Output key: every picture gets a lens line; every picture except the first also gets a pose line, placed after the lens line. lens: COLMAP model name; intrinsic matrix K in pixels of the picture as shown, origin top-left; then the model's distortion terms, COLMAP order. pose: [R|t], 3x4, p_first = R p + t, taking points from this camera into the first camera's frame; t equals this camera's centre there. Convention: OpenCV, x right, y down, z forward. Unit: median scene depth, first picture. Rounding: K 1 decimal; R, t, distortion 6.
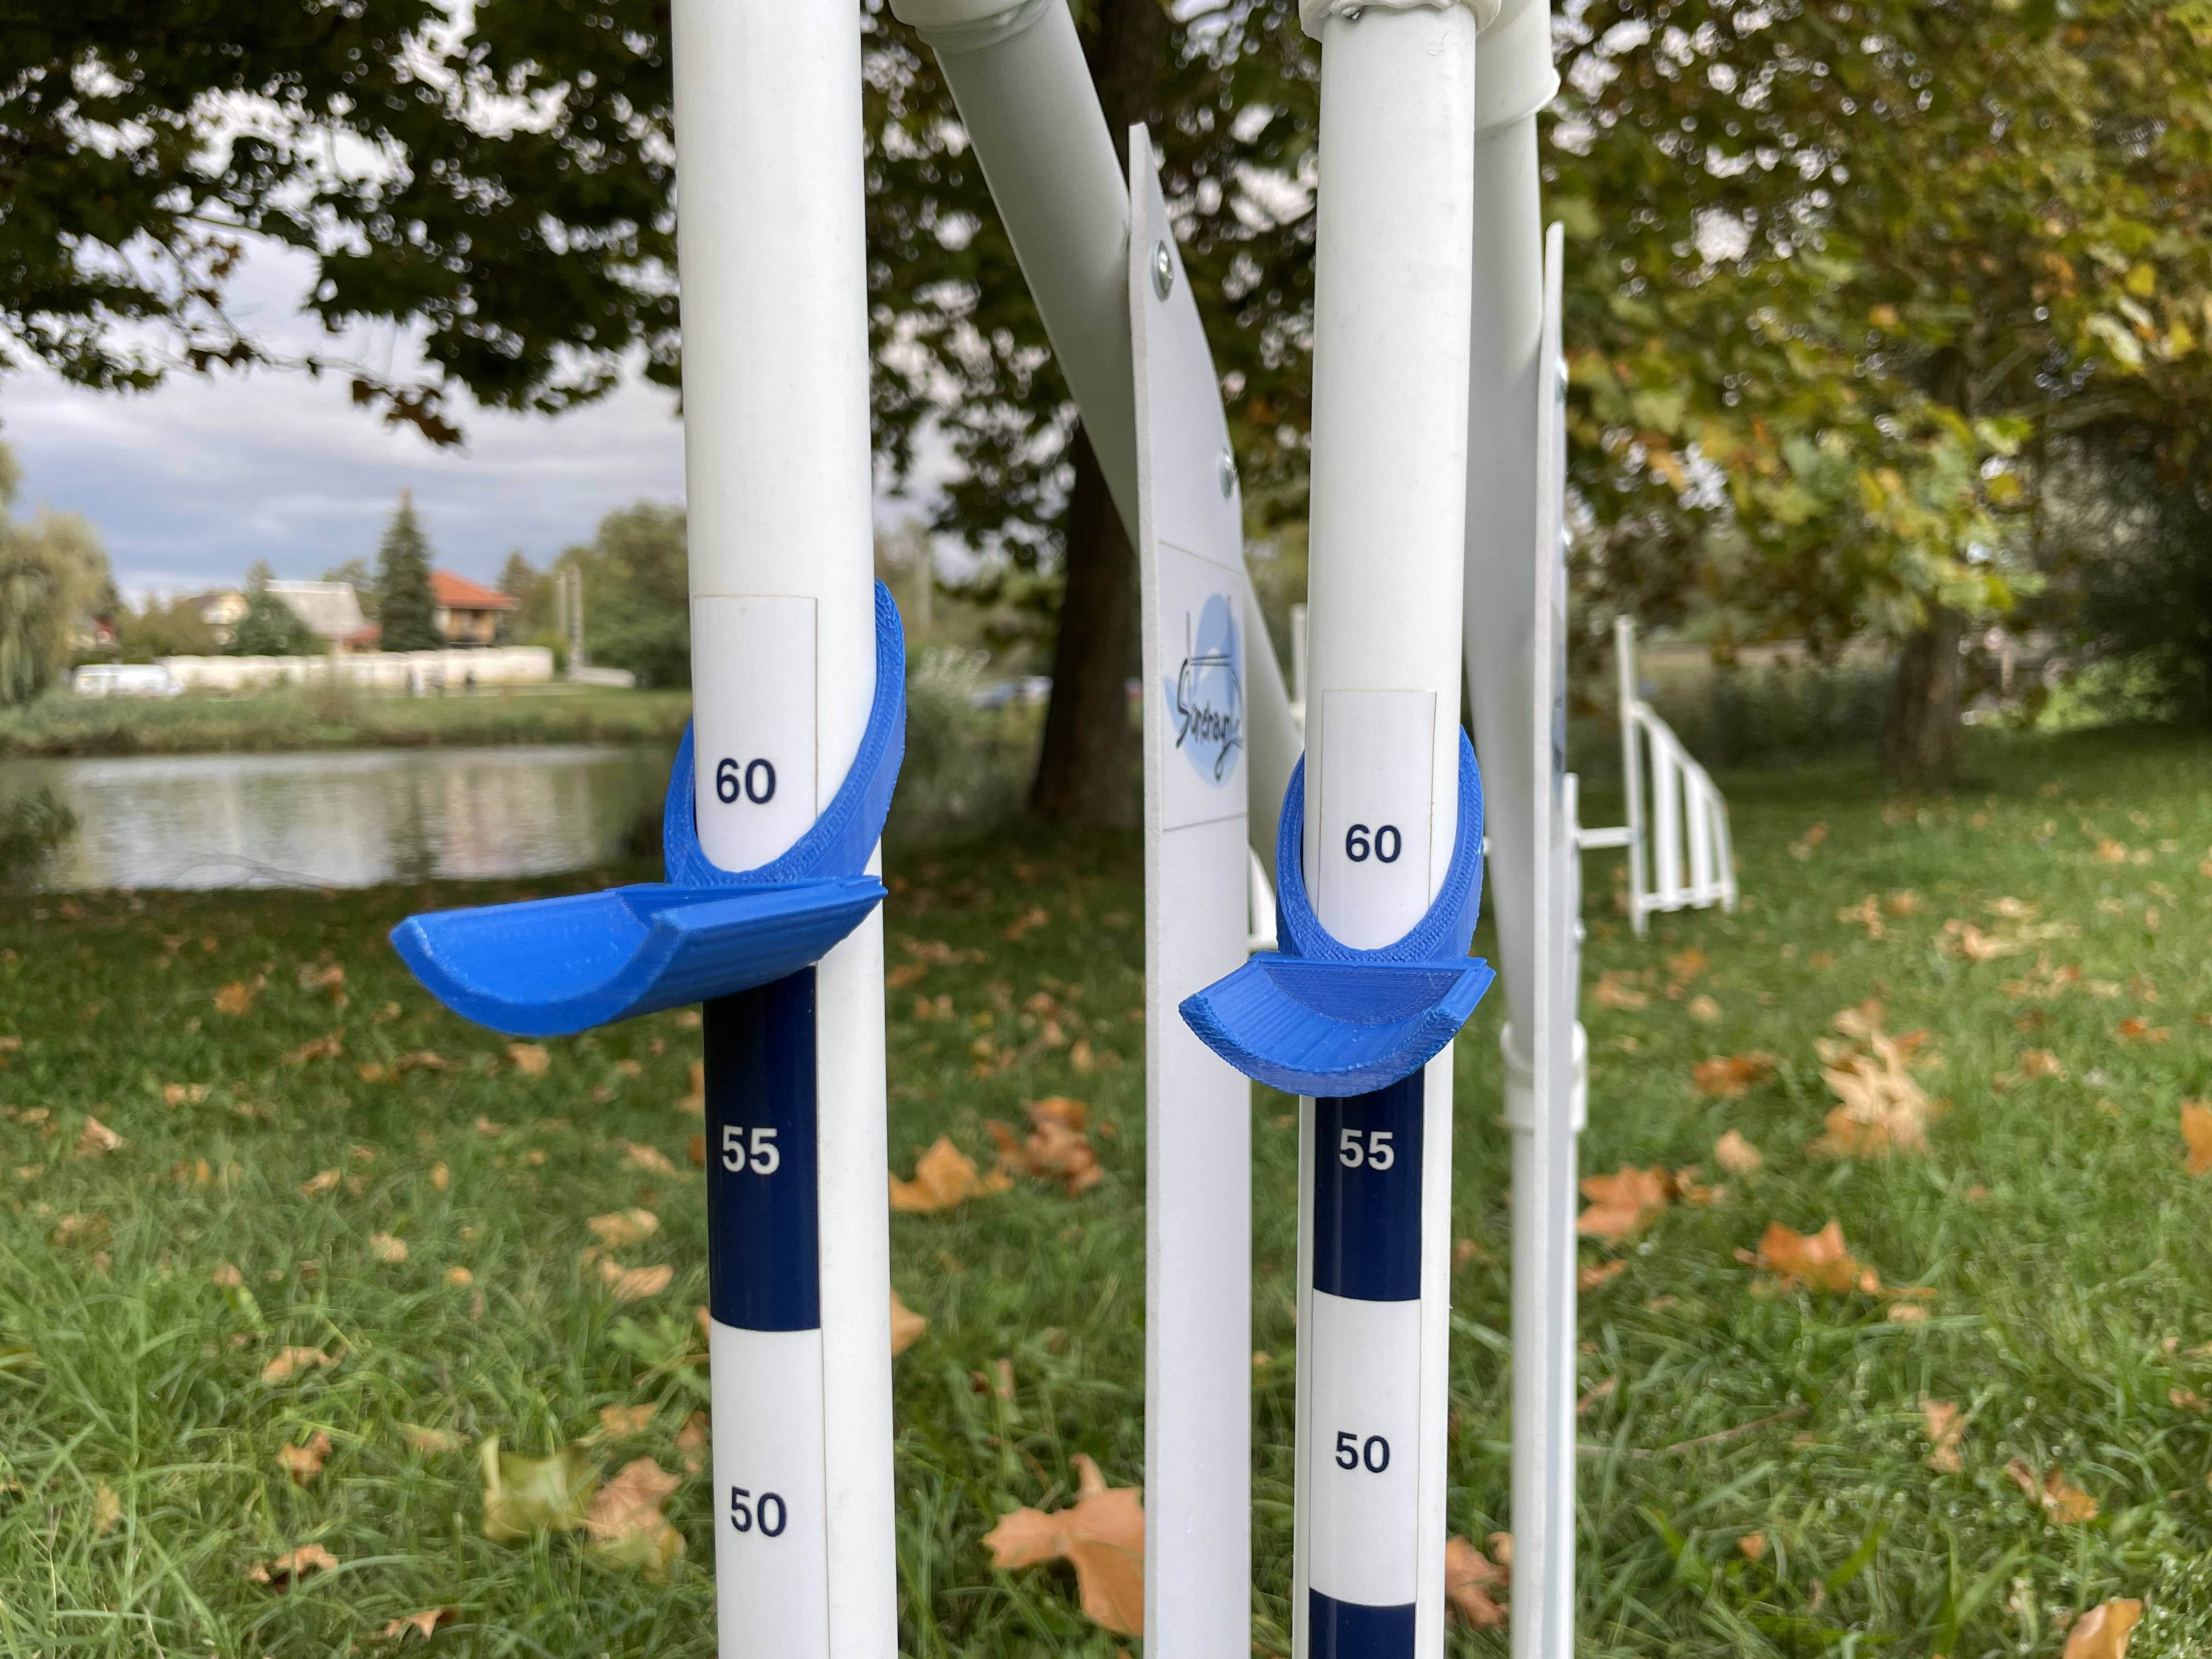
lens RADIAL K [[1719.0, 0, 1097.4], [0, 1719.0, 801.2], [0, 0, 1]] dist [0.096781, -0.148741]
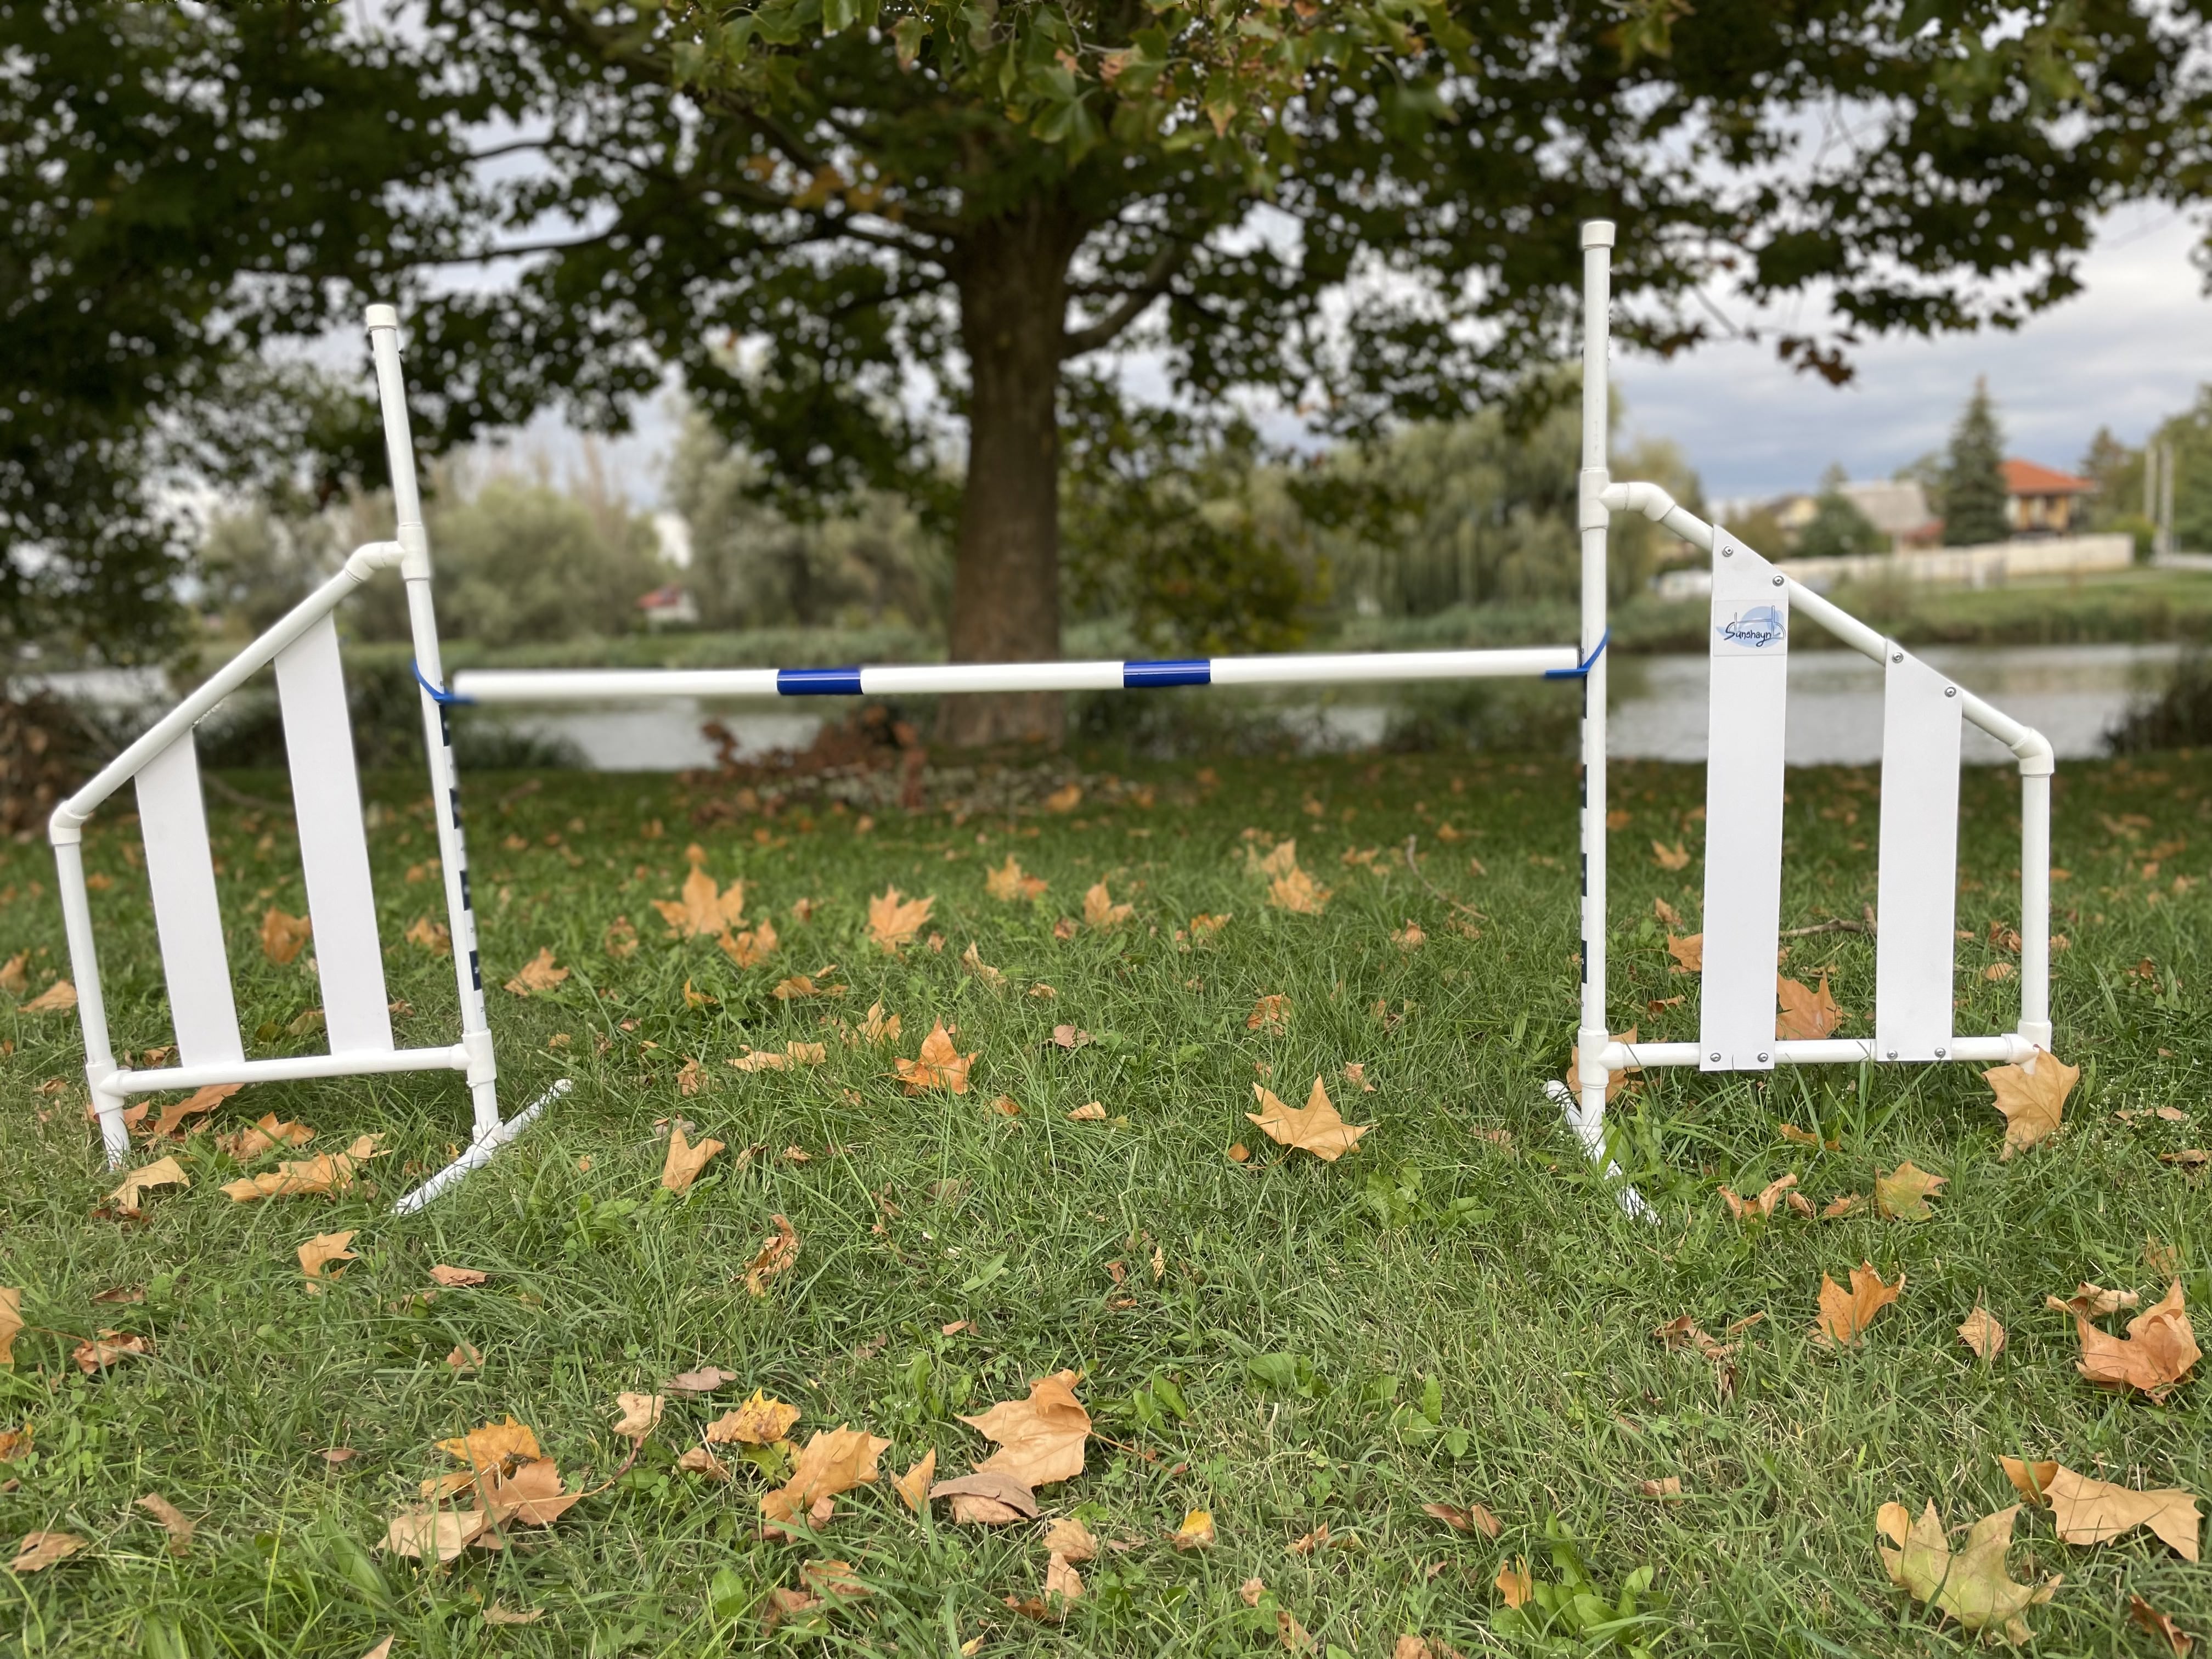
lens RADIAL K [[1689.0, 0, 1106.0], [0, 1689.0, 829.5], [0, 0, 1]] dist [0.109178, -0.127345]
pose [[0.661404, 0.076669, -0.746101, 0.096070], [-0.019165, 0.996164, 0.085376, 0.002549], [0.749785, -0.042169, 0.660337, -0.085410]]
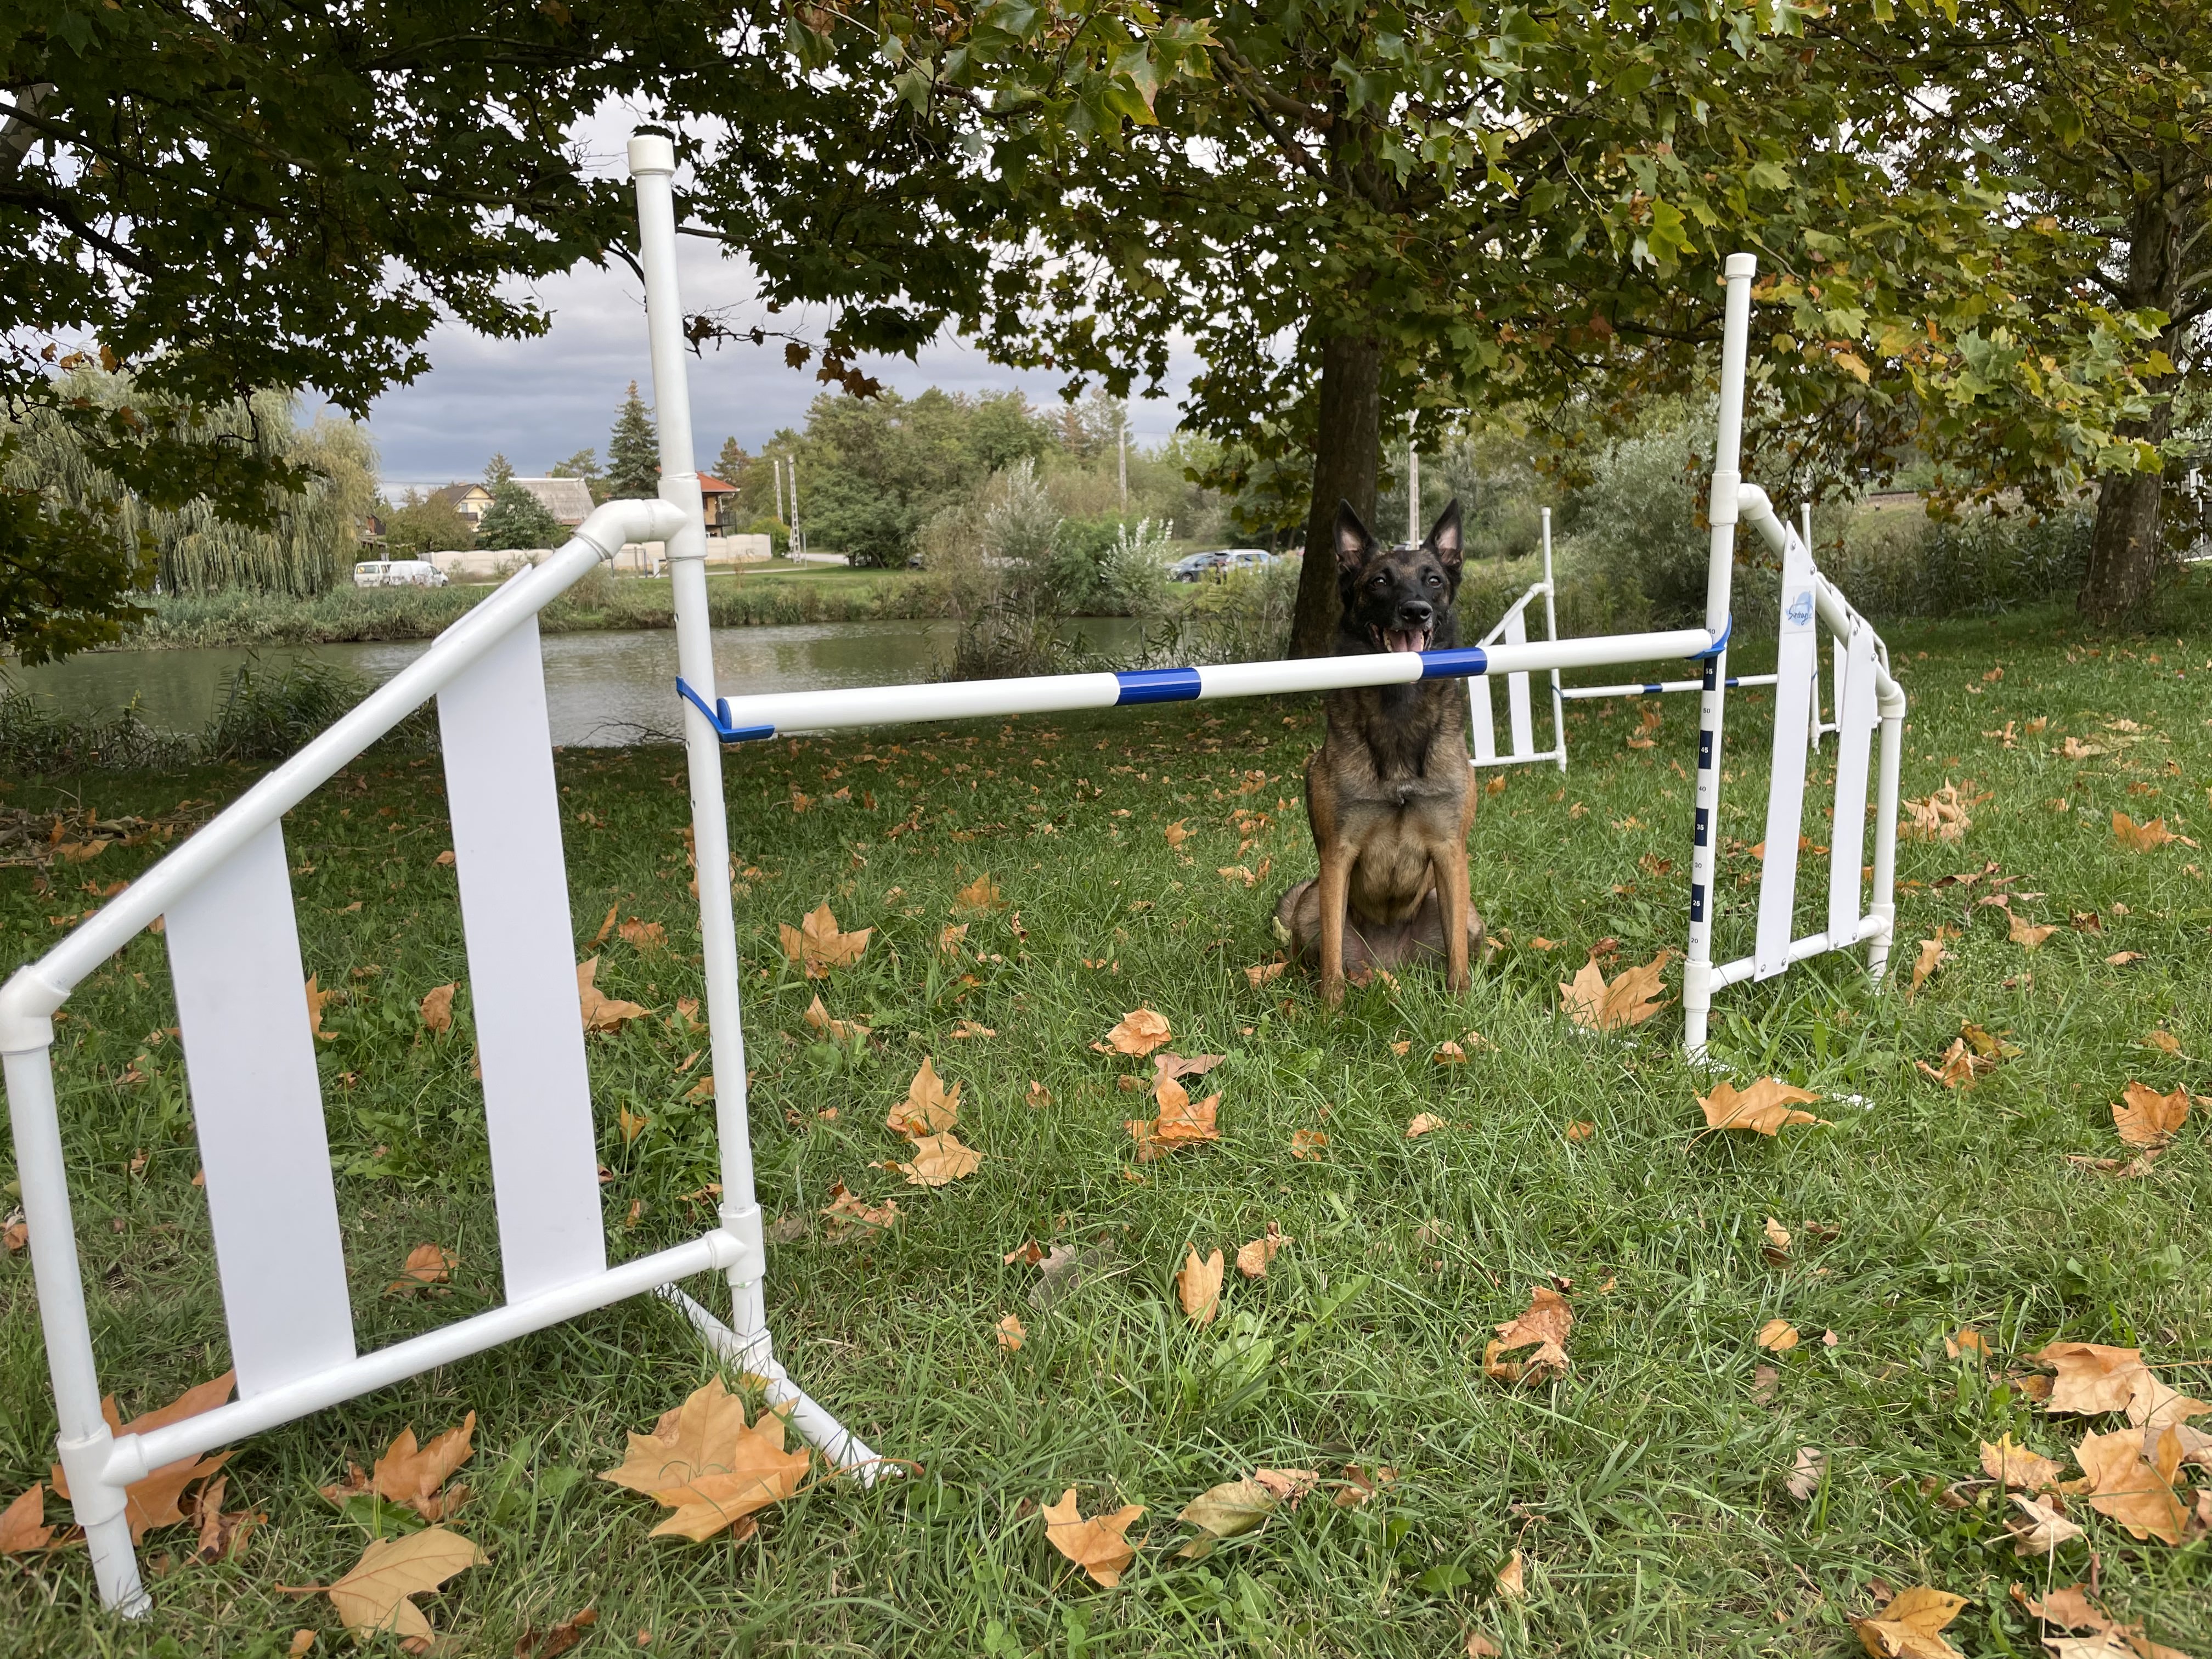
lens RADIAL K [[1698.8, 0, 1106.2], [0, 1698.8, 812.3], [0, 0, 1]] dist [0.102648, -0.135137]
pose [[0.994397, -0.013549, -0.104842, -0.031664], [0.022332, 0.996295, 0.083055, 0.001566], [0.103329, -0.084931, 0.991015, -0.133219]]
